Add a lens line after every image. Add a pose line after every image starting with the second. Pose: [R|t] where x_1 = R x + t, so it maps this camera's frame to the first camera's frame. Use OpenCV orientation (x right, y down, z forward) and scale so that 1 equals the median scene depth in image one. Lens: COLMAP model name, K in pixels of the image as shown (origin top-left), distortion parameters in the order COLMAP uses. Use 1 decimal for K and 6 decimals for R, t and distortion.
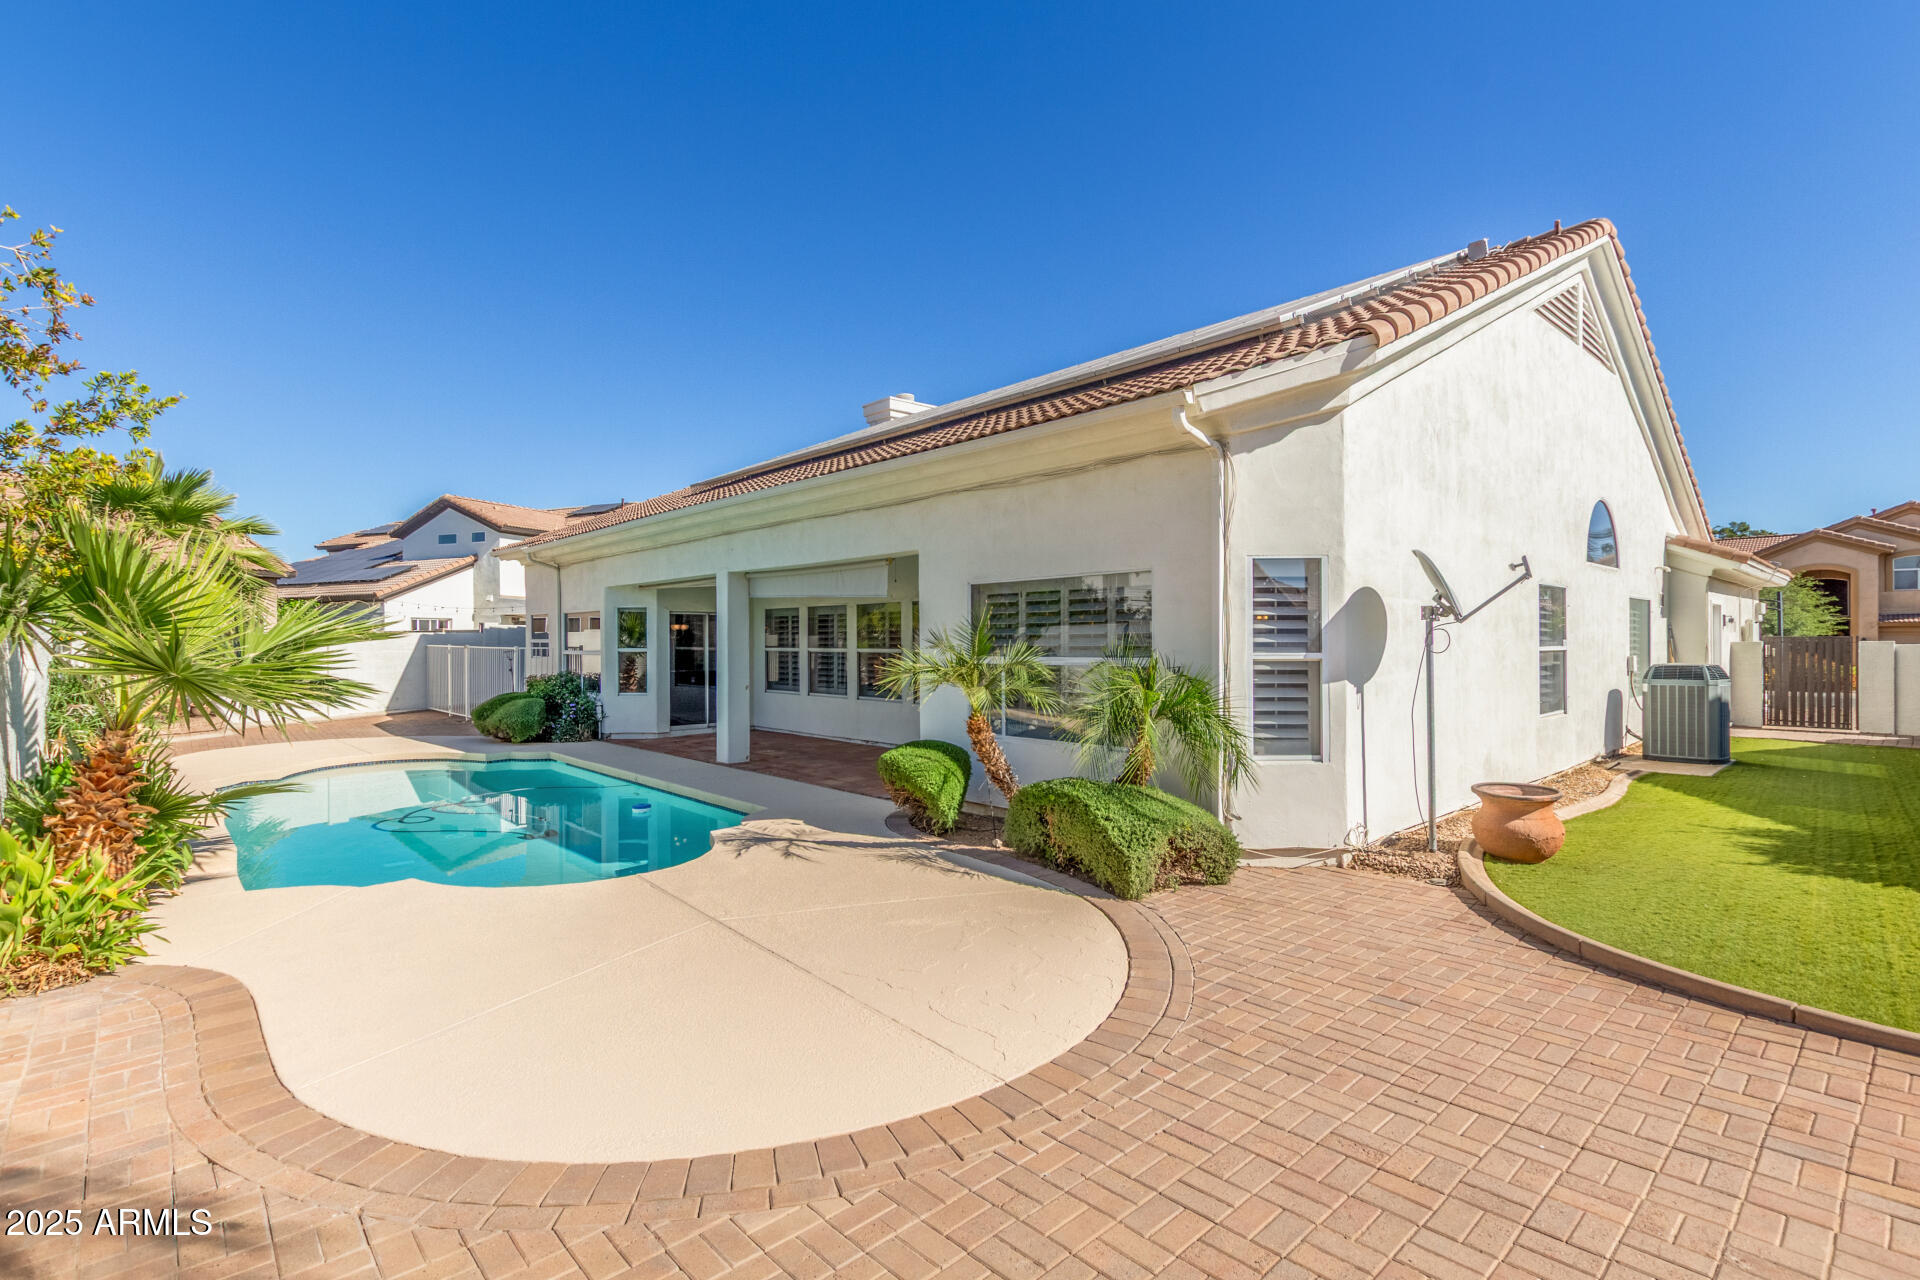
lens RADIAL K [[884.3, 0, 959.0], [0, 884.3, 645.1], [0, 0, 1]] dist [0.004441, -0.005078]
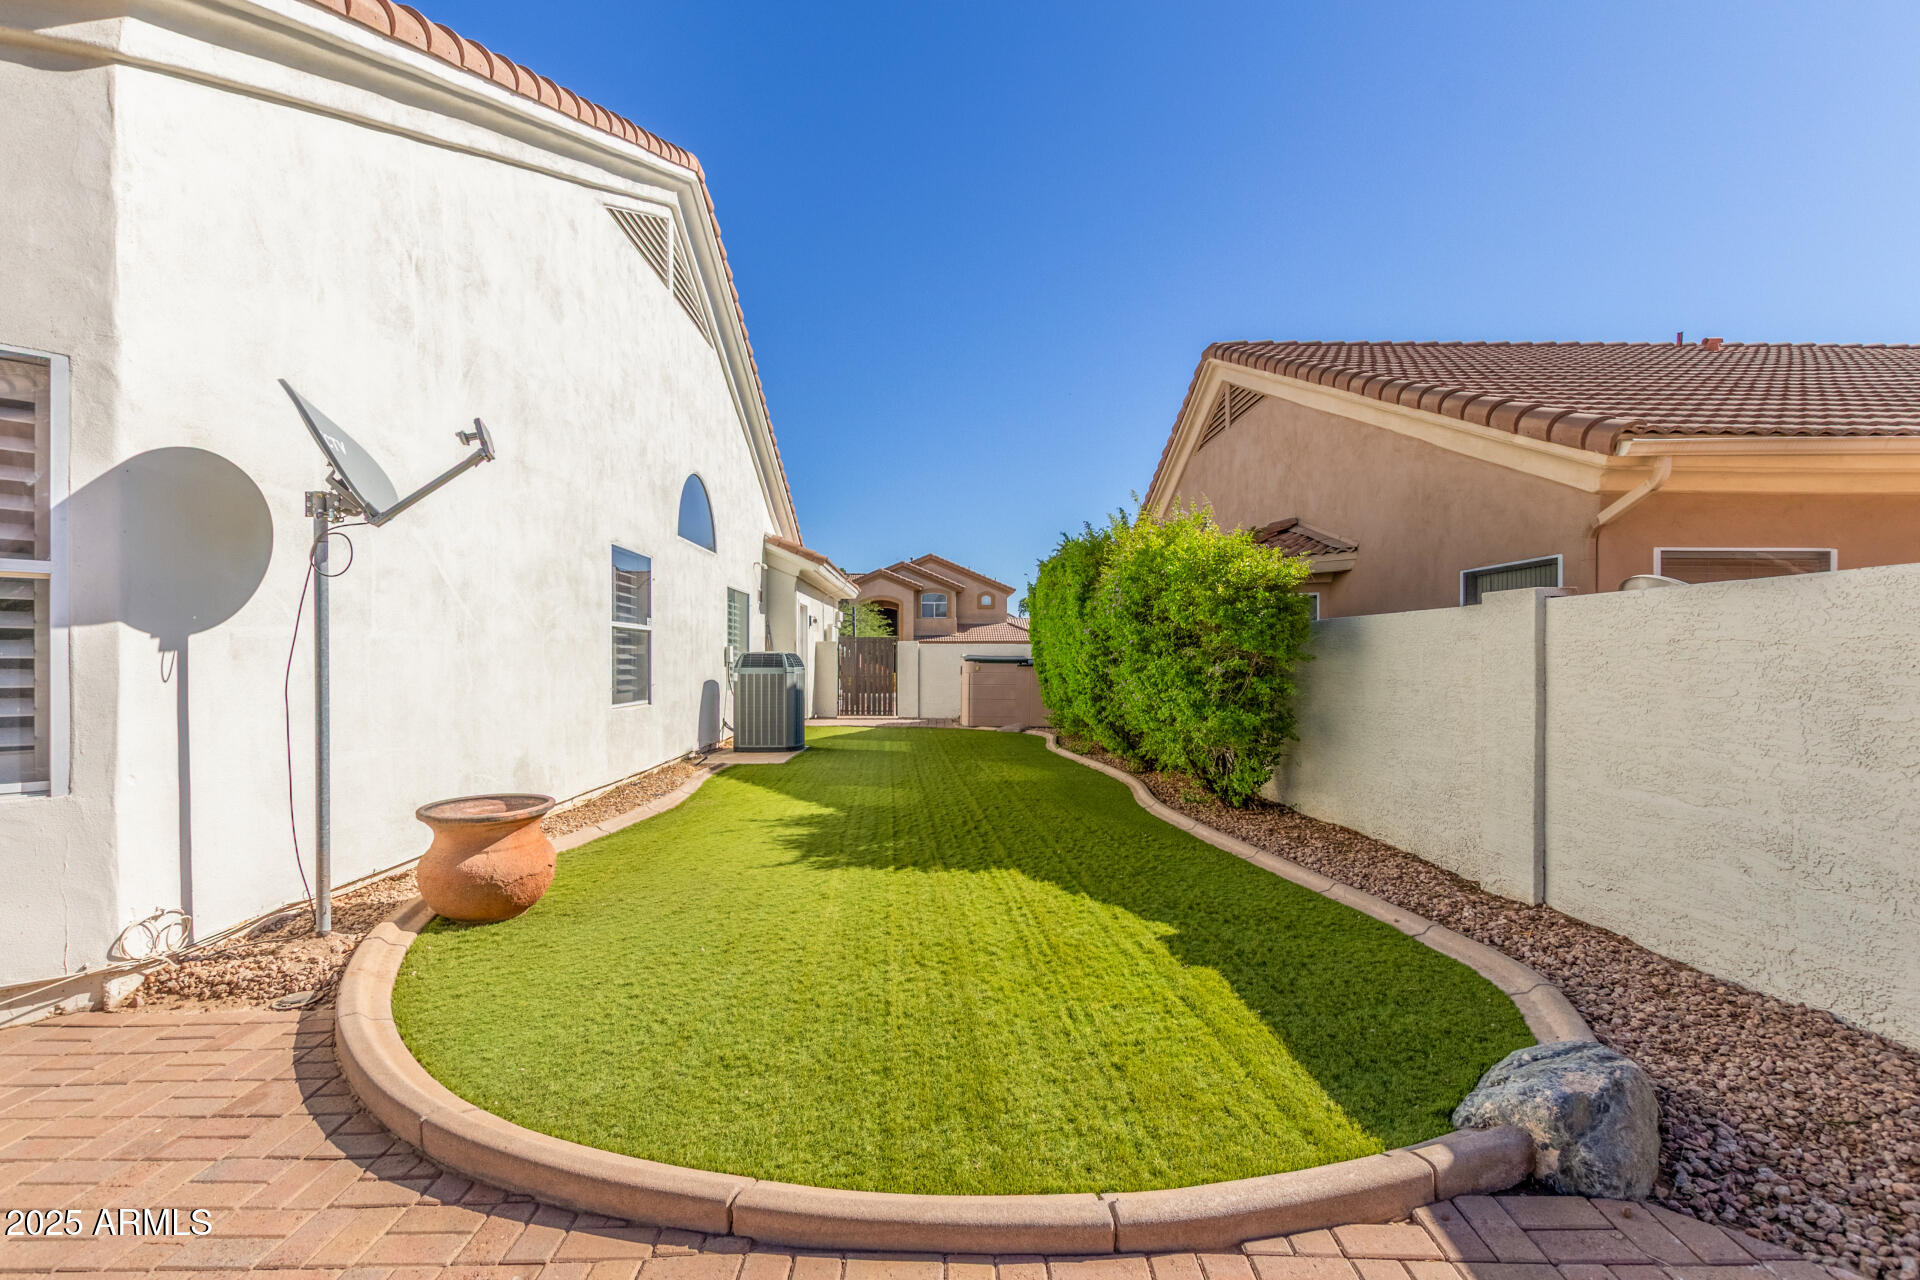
lens RADIAL K [[884.3, 0, 959.0], [0, 884.3, 645.1], [0, 0, 1]] dist [0.004441, -0.005078]
pose [[0.656972, 0.018532, 0.753687, 0.245174], [-0.001529, 0.999729, -0.023249, 0.041443], [-0.753913, 0.014122, 0.656822, 0.216632]]
